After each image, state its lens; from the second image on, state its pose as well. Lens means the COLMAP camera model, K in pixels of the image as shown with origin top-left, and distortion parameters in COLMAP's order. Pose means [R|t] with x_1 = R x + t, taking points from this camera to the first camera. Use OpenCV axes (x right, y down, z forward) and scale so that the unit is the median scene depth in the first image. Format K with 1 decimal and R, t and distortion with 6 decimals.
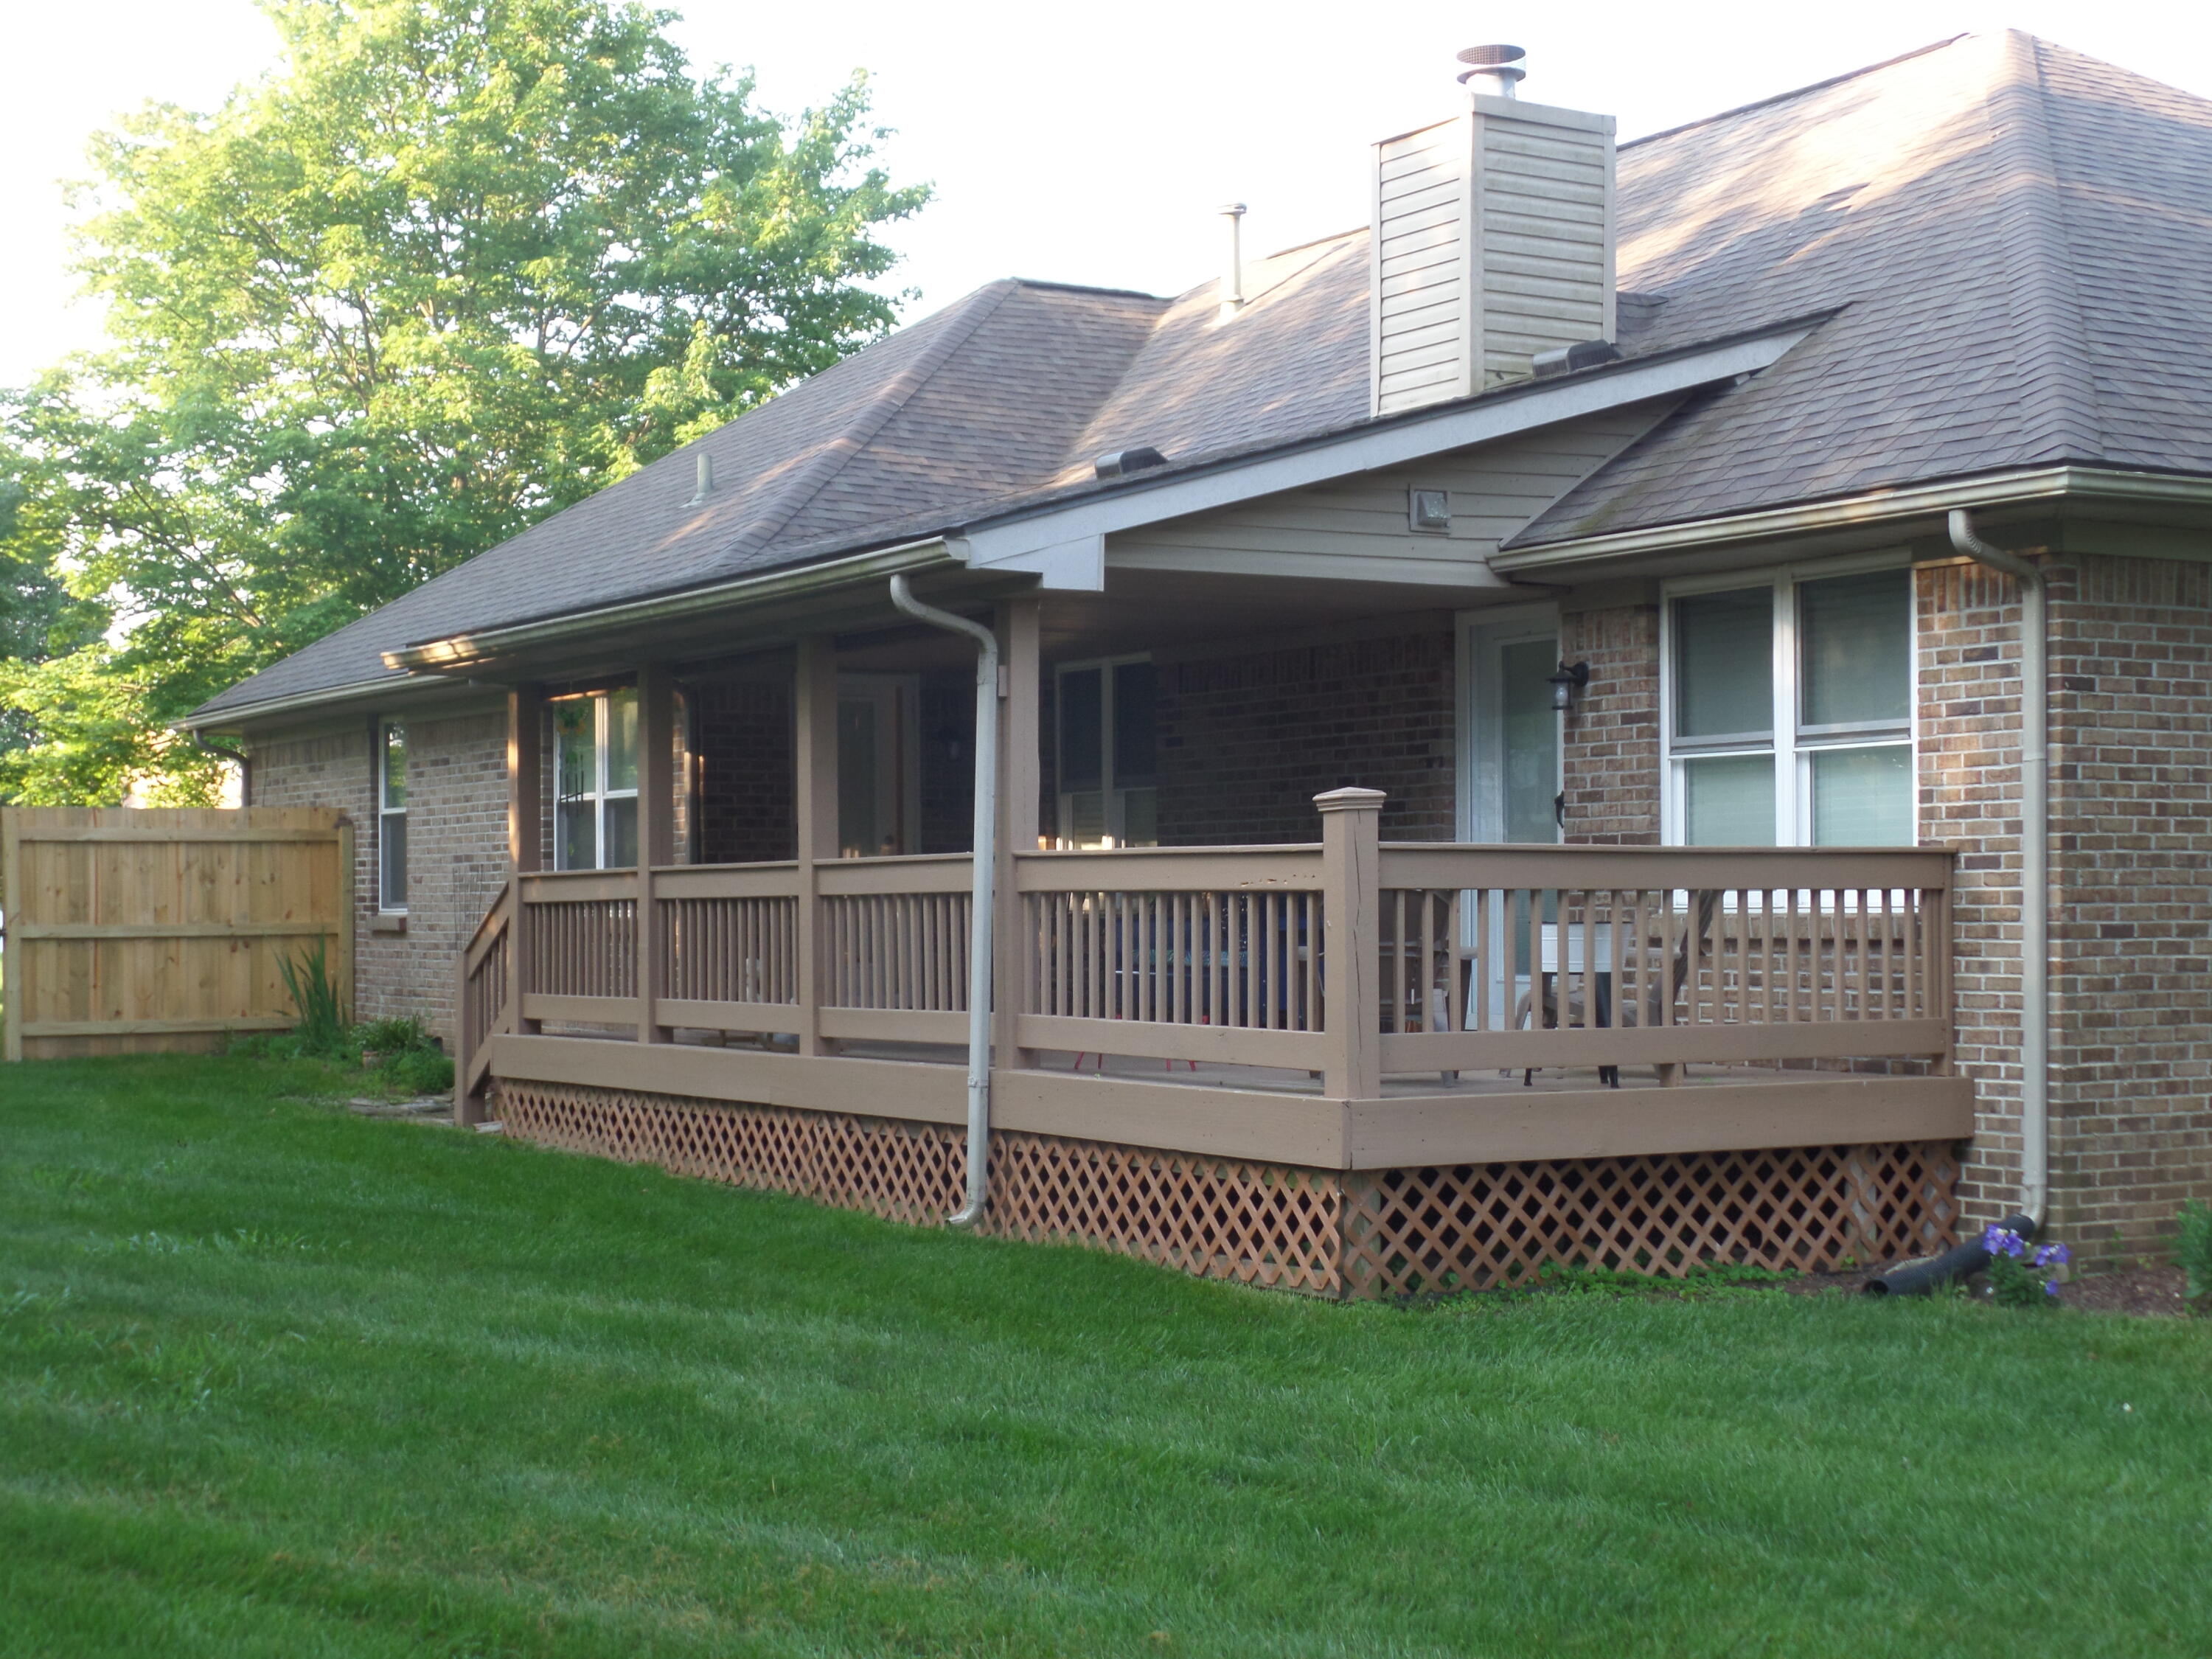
lens RADIAL K [[3348.0, 0, 1106.0], [0, 3348.0, 829.5], [0, 0, 1]] dist [-0.011180, -0.169150]
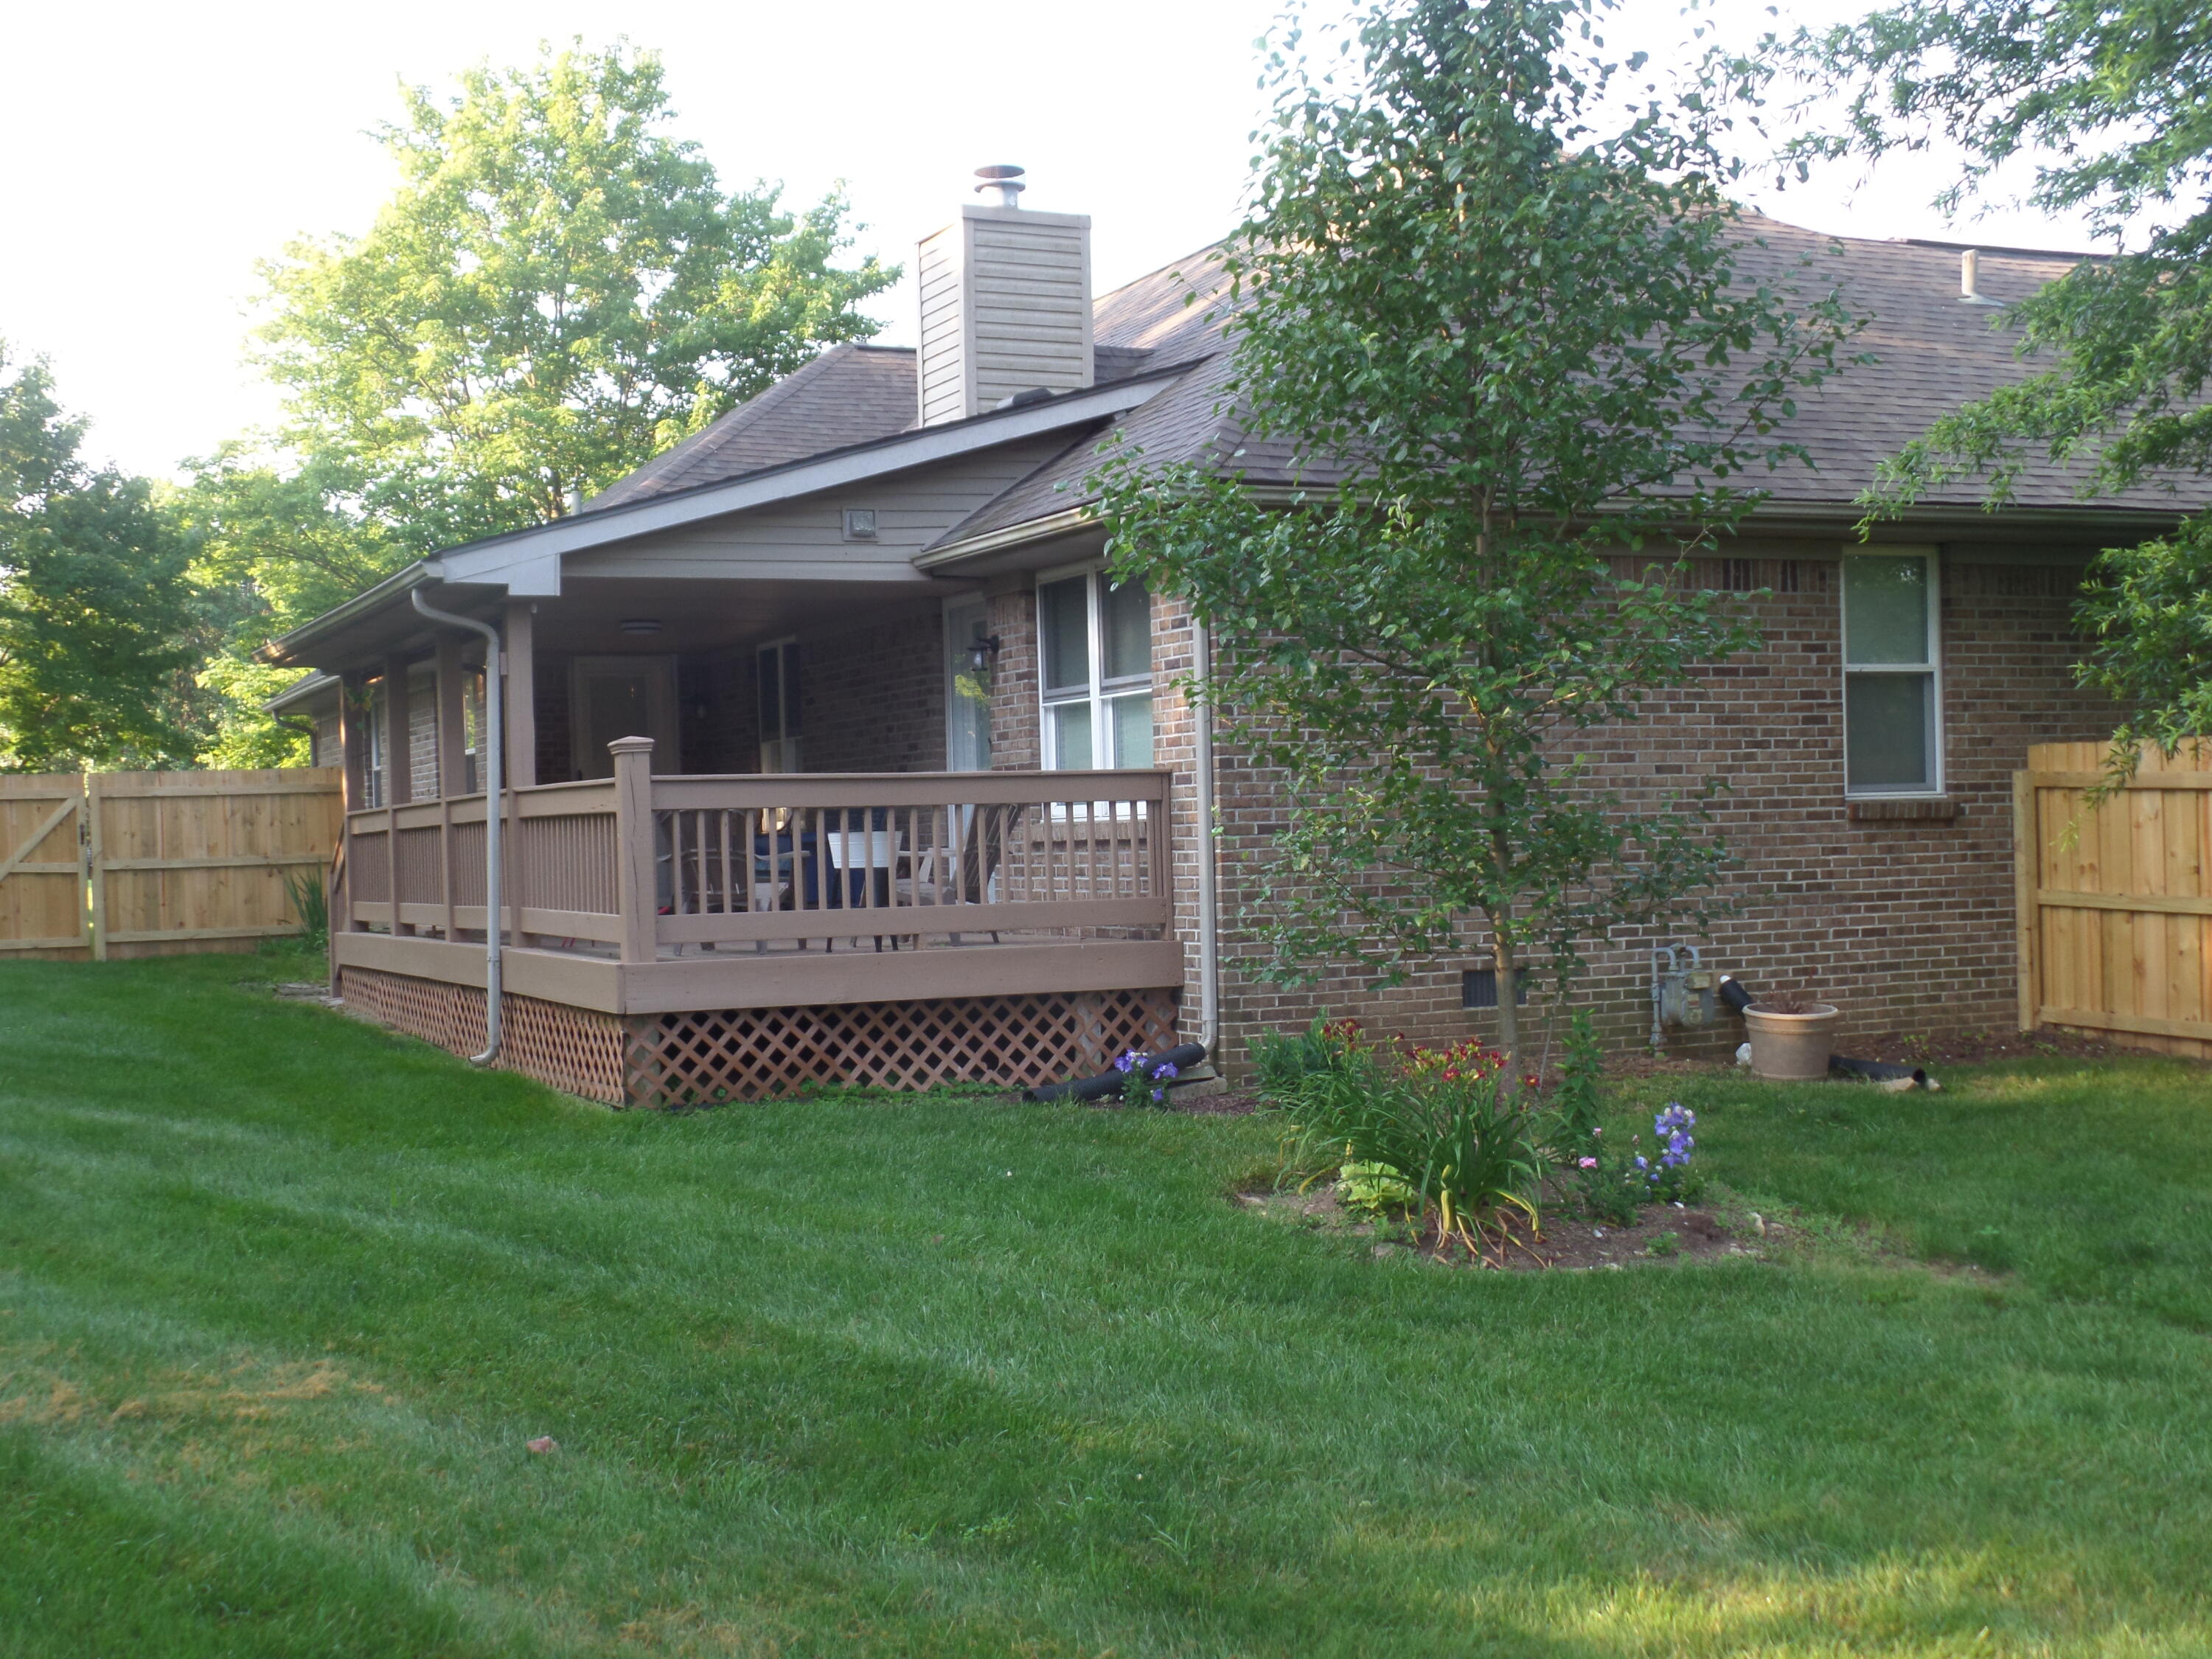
lens RADIAL K [[2727.5, 0, 1106.0], [0, 2727.5, 829.5], [0, 0, 1]] dist [-0.094855, -0.049566]
pose [[0.995451, -0.022830, -0.092504, 0.336625], [0.024888, 0.999466, 0.021165, 0.006182], [0.091972, -0.023371, 0.995487, -0.084338]]
